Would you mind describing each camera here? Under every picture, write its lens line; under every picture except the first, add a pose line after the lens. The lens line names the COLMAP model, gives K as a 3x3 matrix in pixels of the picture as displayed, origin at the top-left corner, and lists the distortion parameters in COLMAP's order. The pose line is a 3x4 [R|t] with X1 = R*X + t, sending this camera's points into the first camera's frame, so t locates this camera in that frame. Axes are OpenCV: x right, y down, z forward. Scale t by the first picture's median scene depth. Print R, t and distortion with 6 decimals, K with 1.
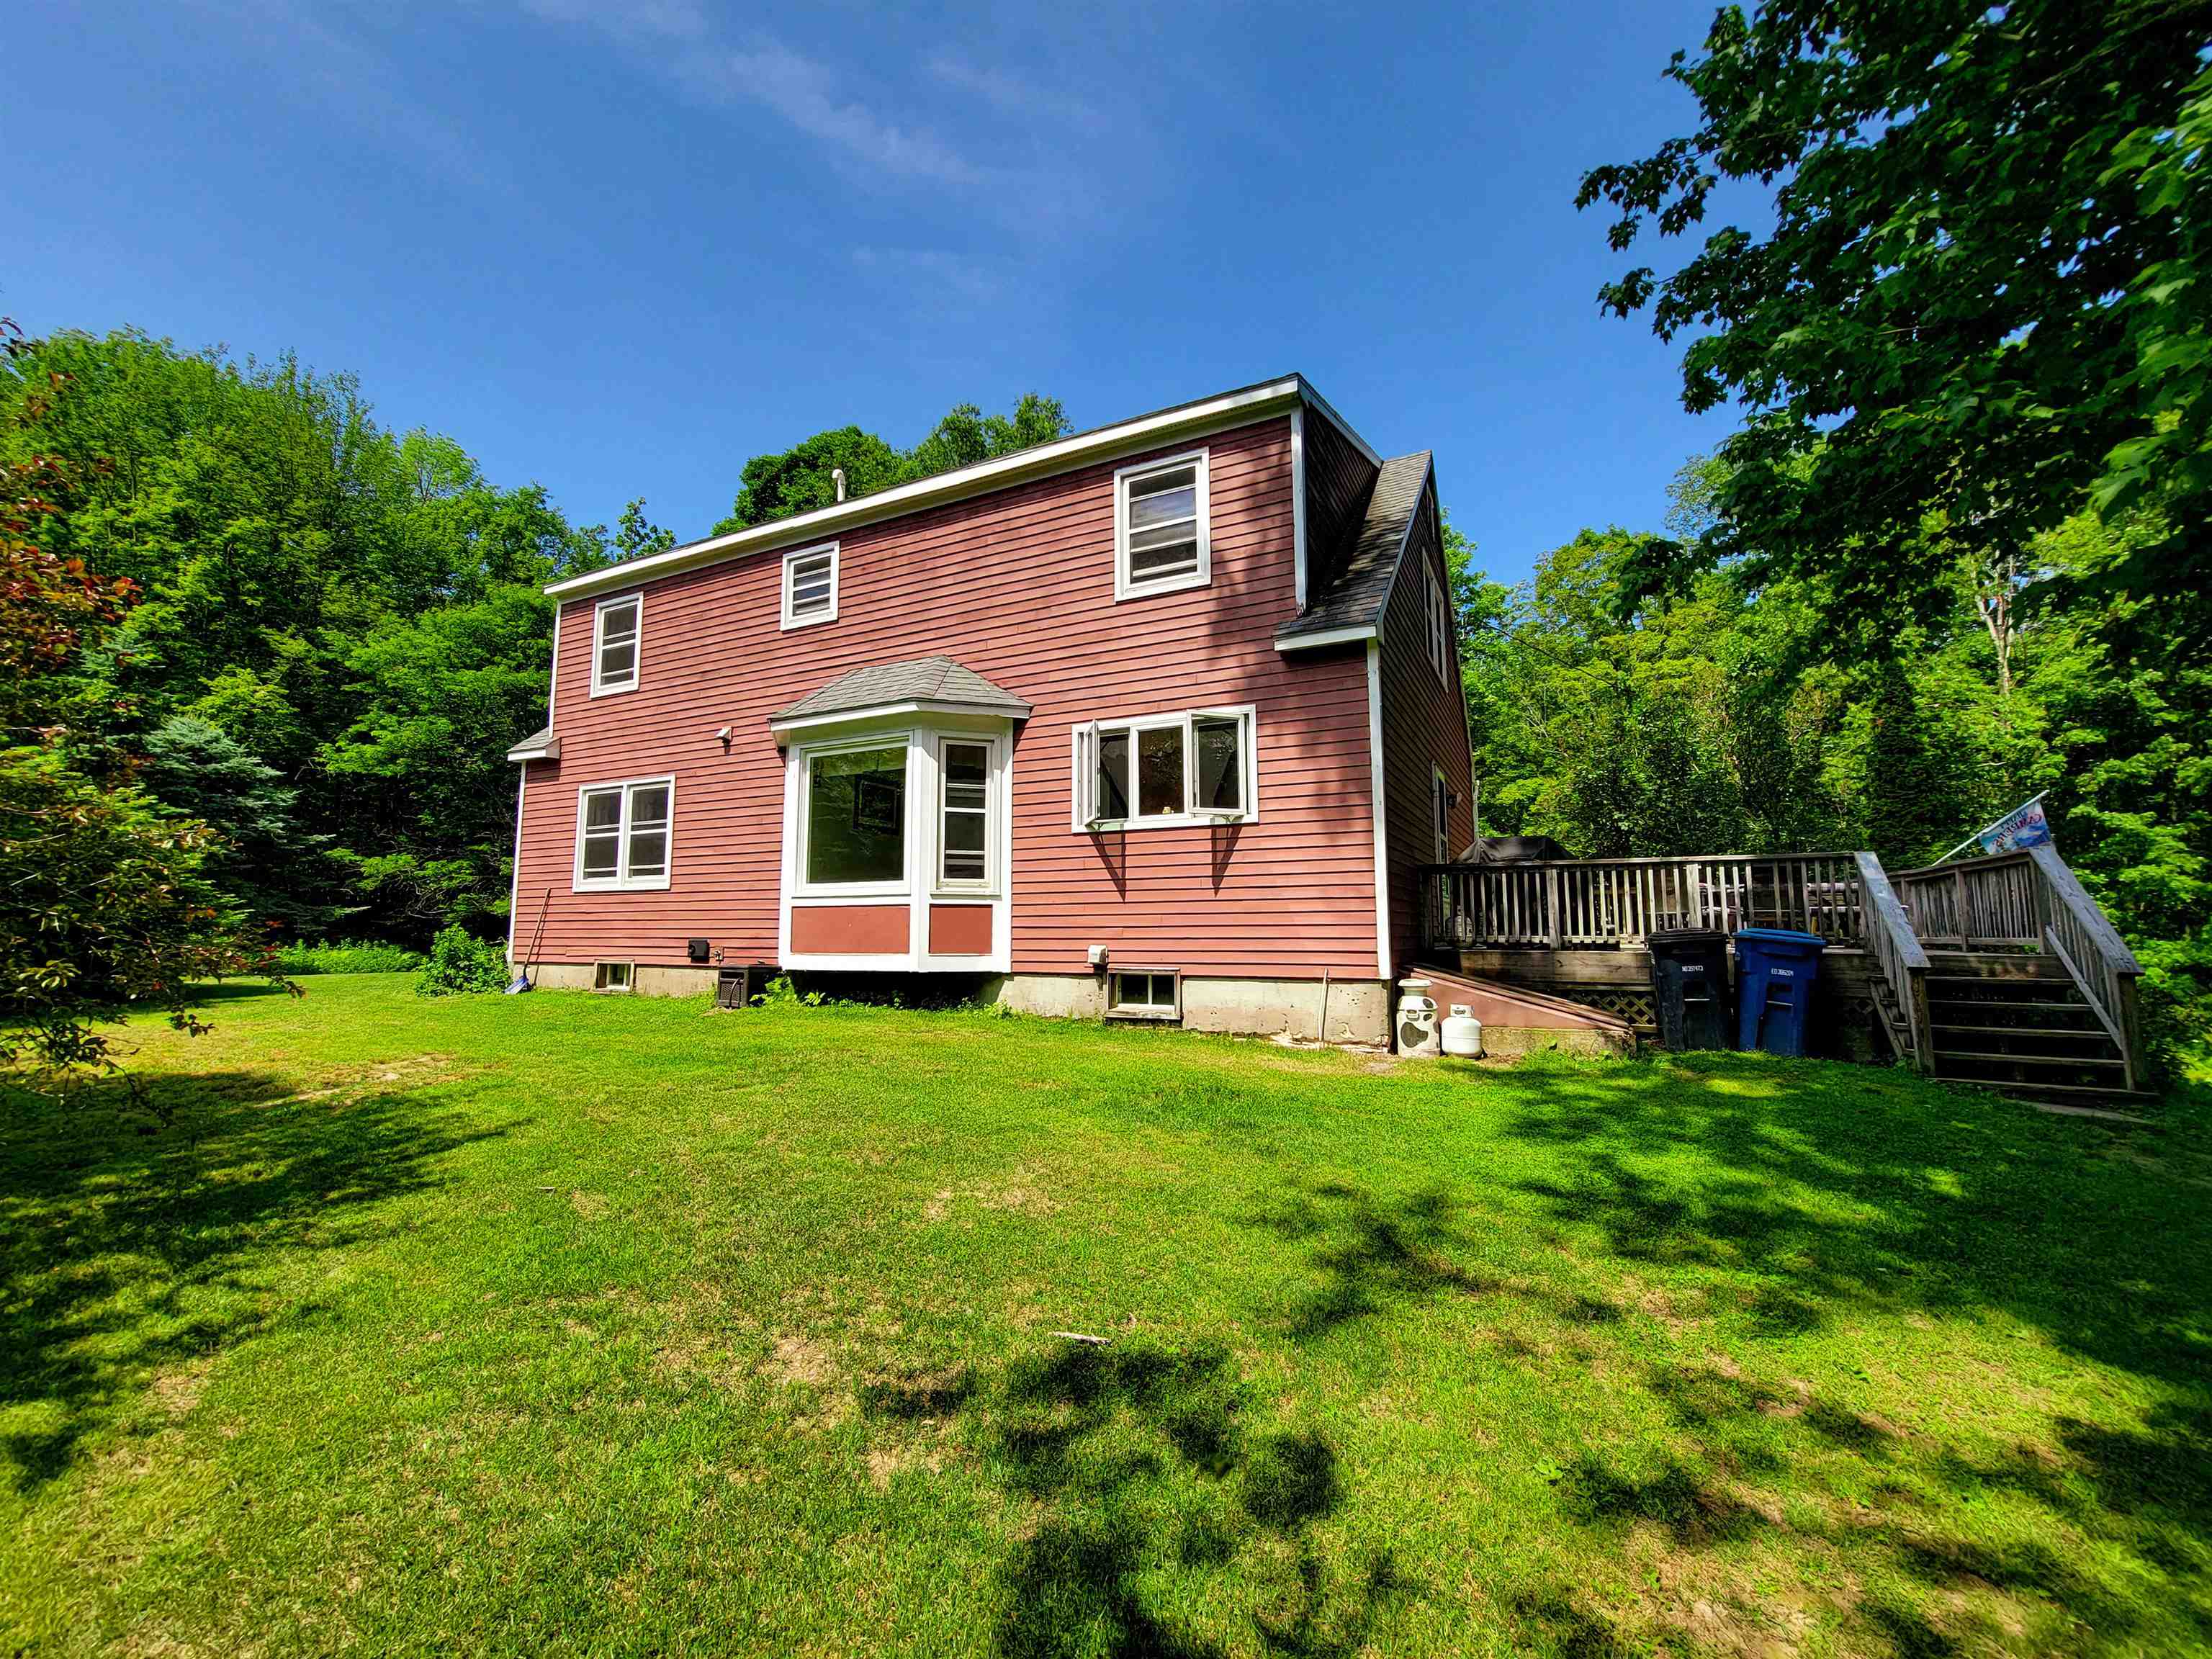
lens RADIAL K [[903.8, 0, 1120.5], [0, 903.8, 837.9], [0, 0, 1]] dist [-0.007046, 0.000759]
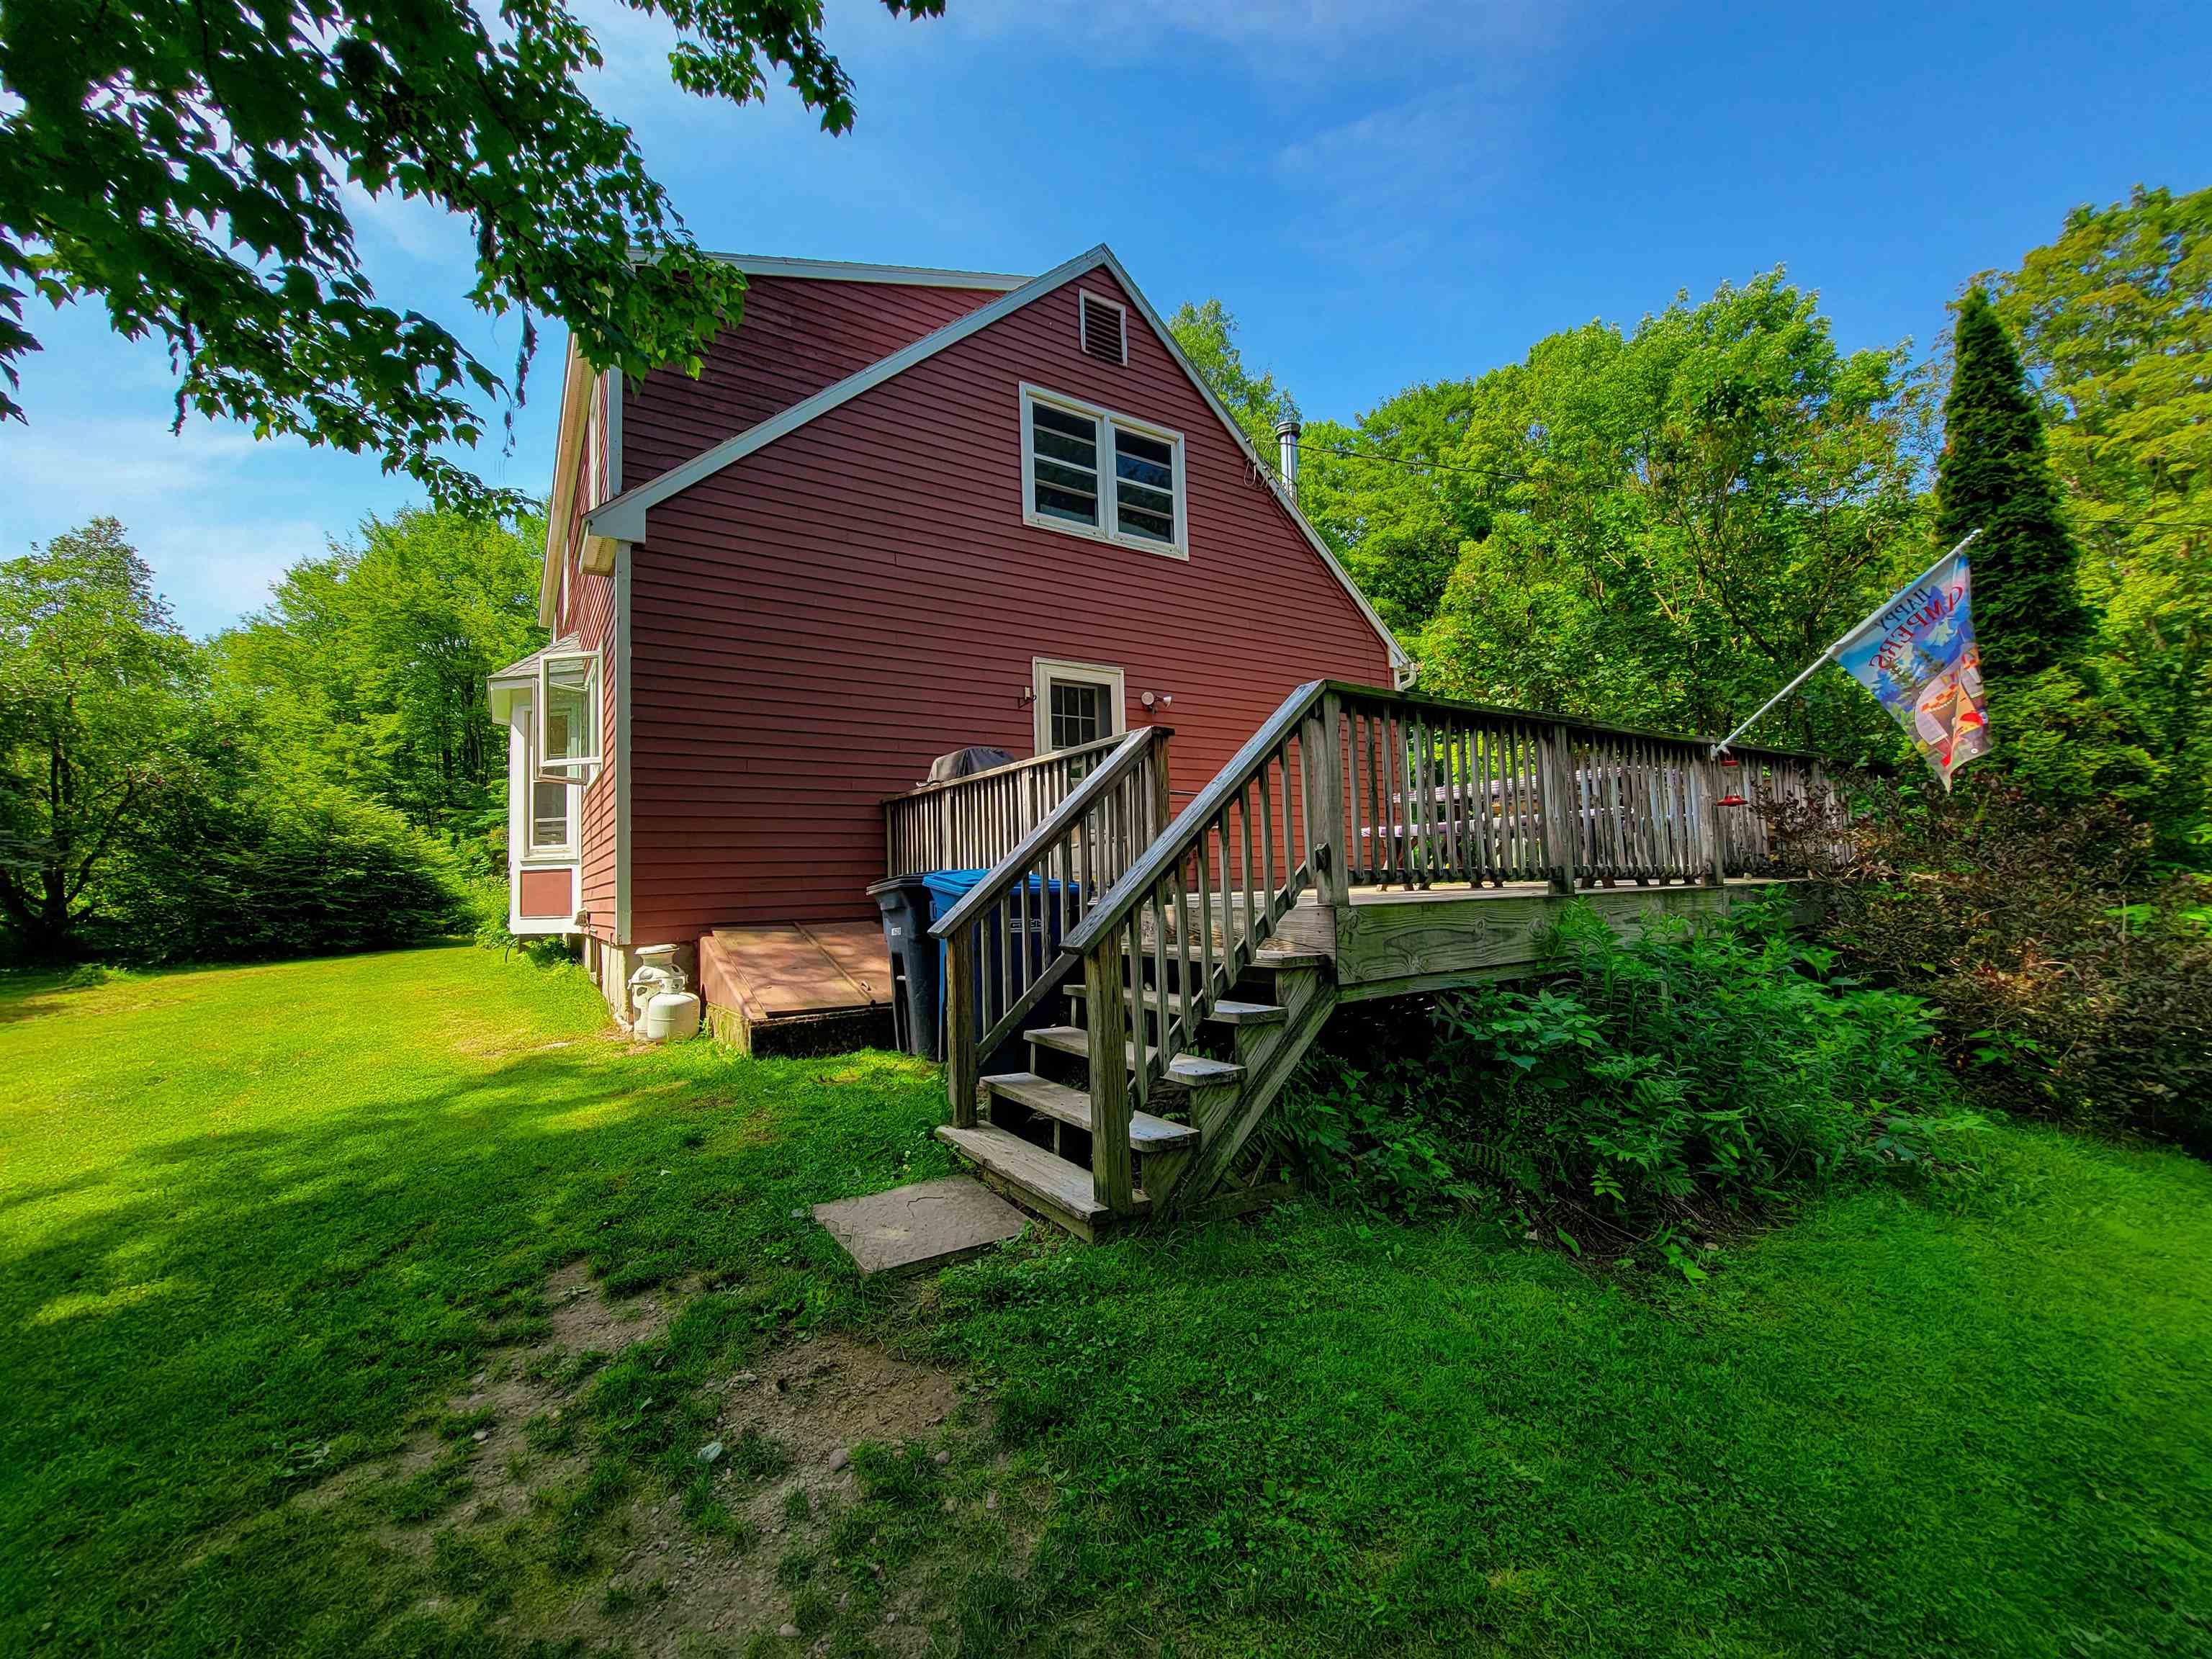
lens RADIAL K [[903.8, 0, 1095.4], [0, 903.8, 828.2], [0, 0, 1]] dist [-0.007046, 0.000759]
pose [[0.861036, -0.061003, -0.504871, 0.902945], [0.090166, 0.995363, 0.033506, 0.047613], [0.500486, -0.074372, 0.862544, 0.410353]]
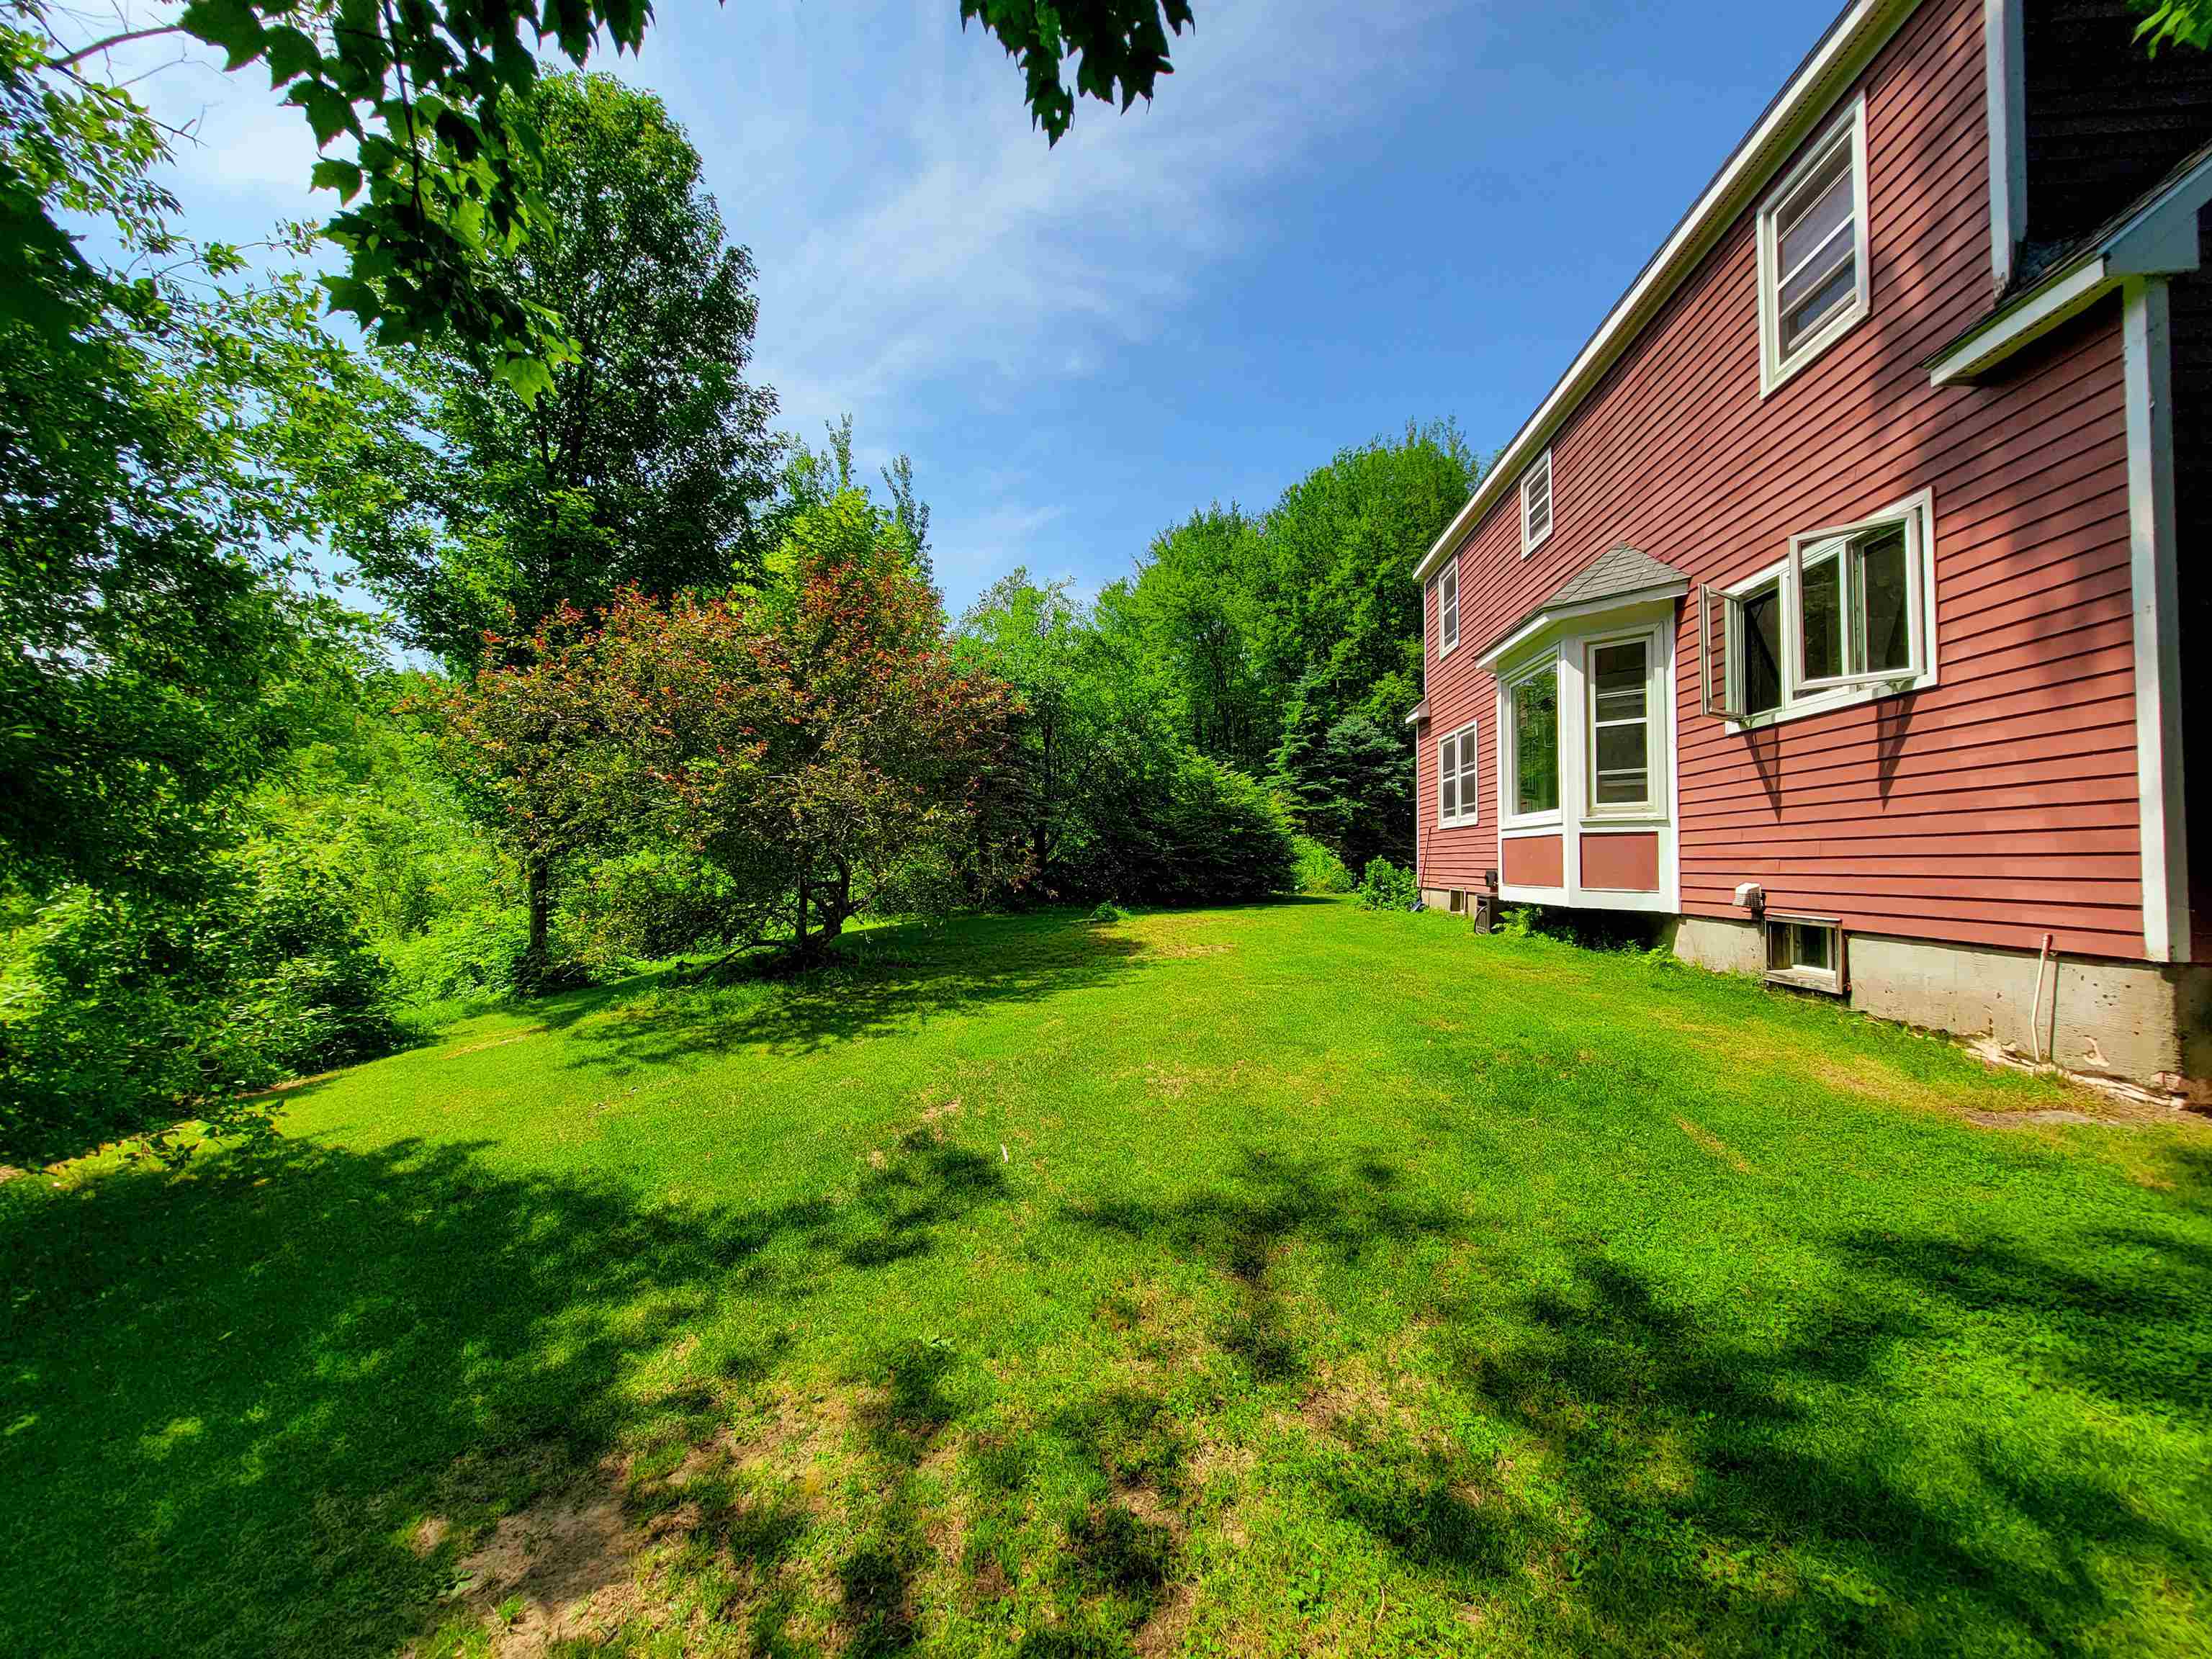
lens RADIAL K [[903.8, 0, 1116.9], [0, 903.8, 841.1], [0, 0, 1]] dist [-0.007046, 0.000759]
pose [[0.367585, -0.017711, -0.929821, 0.445553], [0.090874, 0.995718, 0.016959, 0.023593], [0.925539, -0.090730, 0.367621, 0.236183]]
